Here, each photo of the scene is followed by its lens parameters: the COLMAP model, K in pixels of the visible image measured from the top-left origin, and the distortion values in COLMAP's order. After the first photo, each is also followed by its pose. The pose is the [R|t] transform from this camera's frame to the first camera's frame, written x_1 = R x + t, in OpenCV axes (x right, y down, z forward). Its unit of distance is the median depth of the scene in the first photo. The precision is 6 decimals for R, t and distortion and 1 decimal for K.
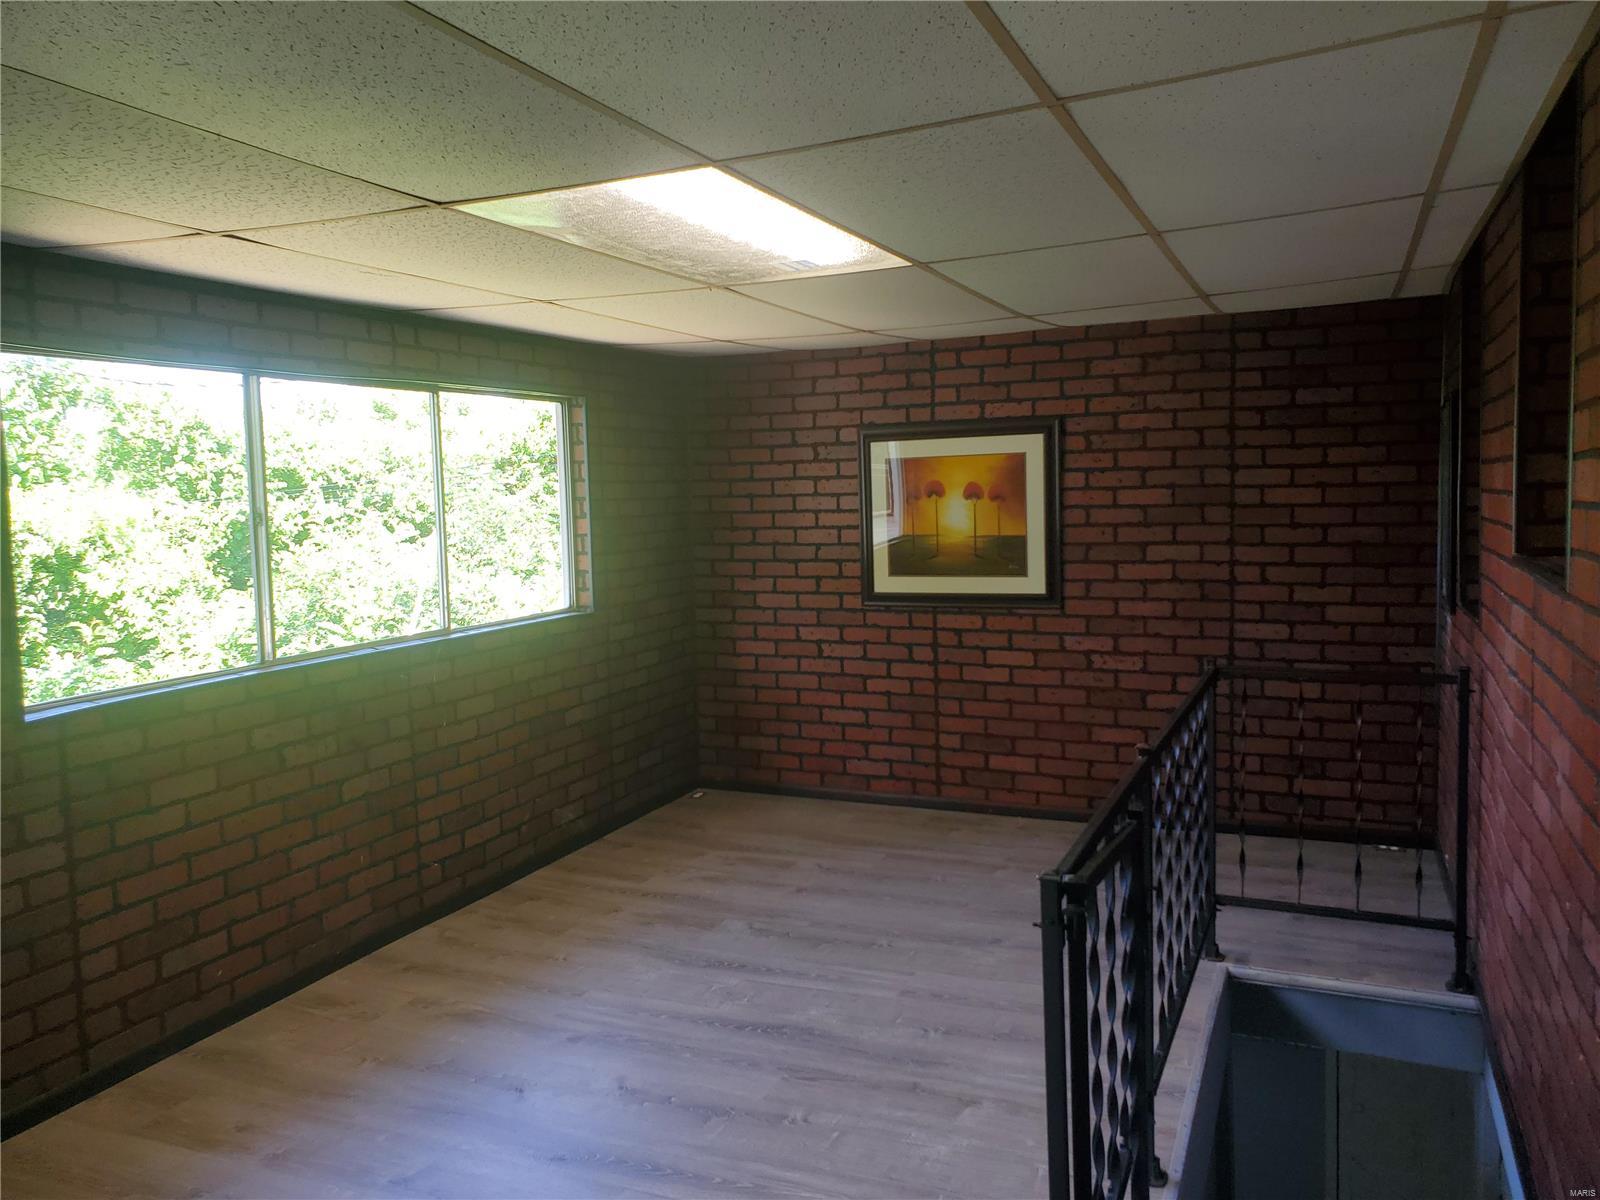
lens RADIAL K [[1255.4, 0, 793.1], [0, 1255.4, 597.0], [0, 0, 1]] dist [0.039866, -0.042513]
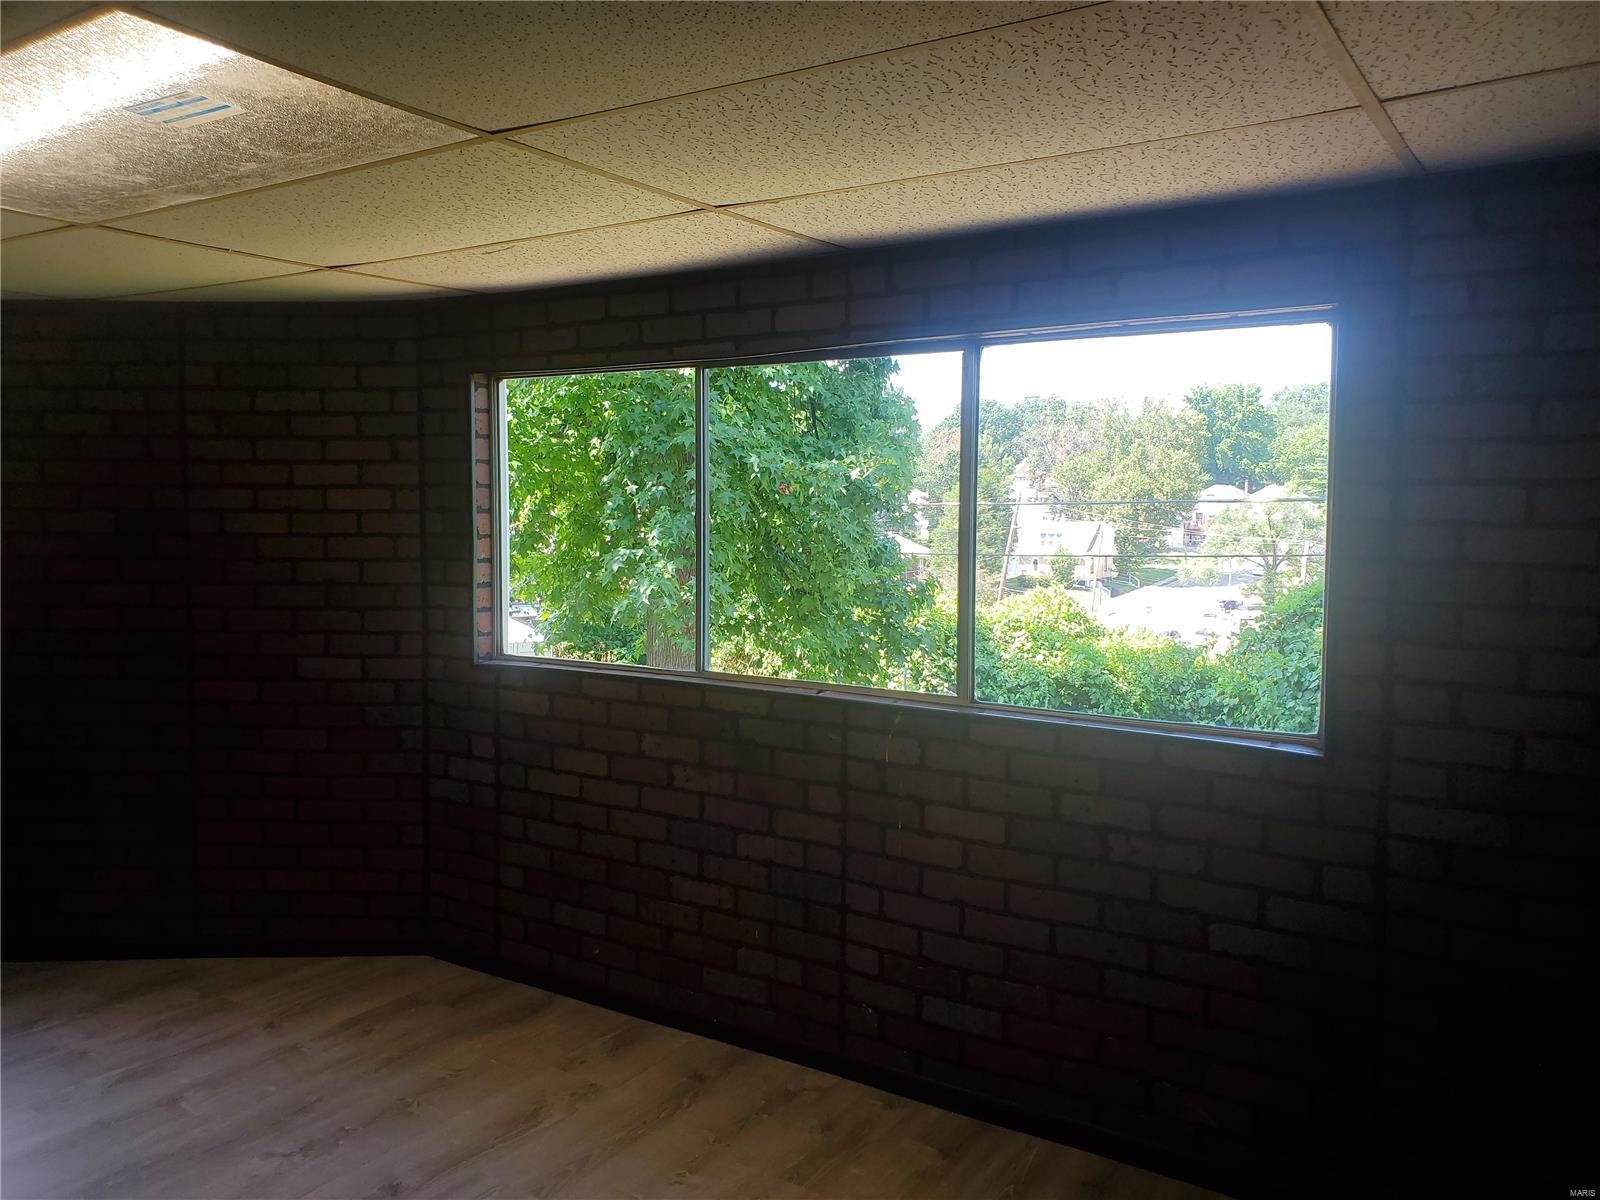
lens RADIAL K [[1255.4, 0, 790.7], [0, 1255.4, 602.1], [0, 0, 1]] dist [0.039866, -0.042513]
pose [[-0.172420, 0.098027, -0.980134, 0.435367], [-0.094807, 0.988765, 0.115569, -0.104610], [0.980450, 0.112850, -0.161190, 1.106732]]
